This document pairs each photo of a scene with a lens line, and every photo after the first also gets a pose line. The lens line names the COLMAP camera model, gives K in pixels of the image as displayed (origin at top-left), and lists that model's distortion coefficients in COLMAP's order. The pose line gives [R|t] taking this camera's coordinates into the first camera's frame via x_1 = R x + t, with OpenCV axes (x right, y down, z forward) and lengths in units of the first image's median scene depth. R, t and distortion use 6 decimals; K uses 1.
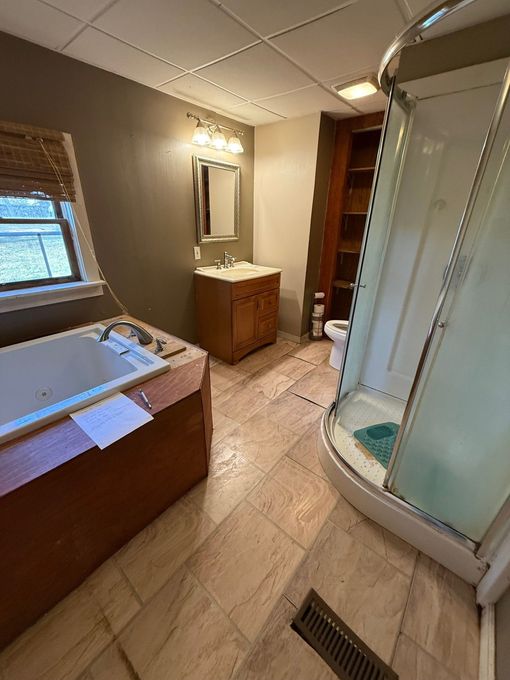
lens RADIAL K [[272.6, 0, 254.9], [0, 272.6, 338.9], [0, 0, 1]] dist [0.000040, -0.000495]
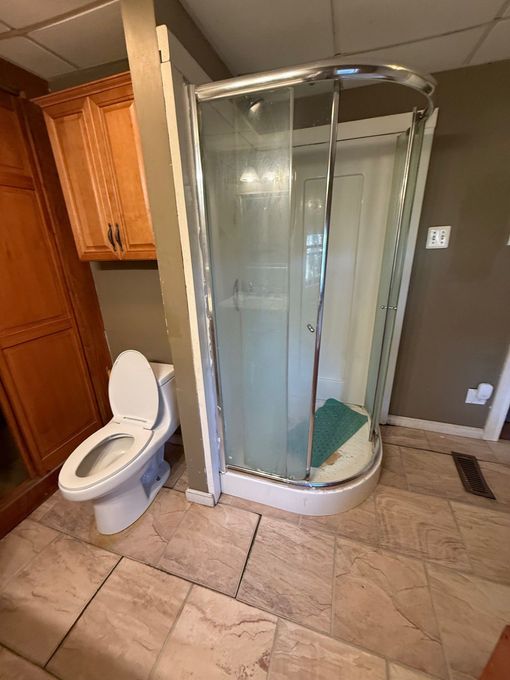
lens RADIAL K [[272.6, 0, 254.0], [0, 272.6, 340.5], [0, 0, 1]] dist [0.000040, -0.000495]
pose [[-0.371974, -0.325643, 0.869248, -0.214388], [0.405764, 0.785193, 0.467791, -0.484263], [-0.834860, 0.526715, -0.159937, 1.040944]]
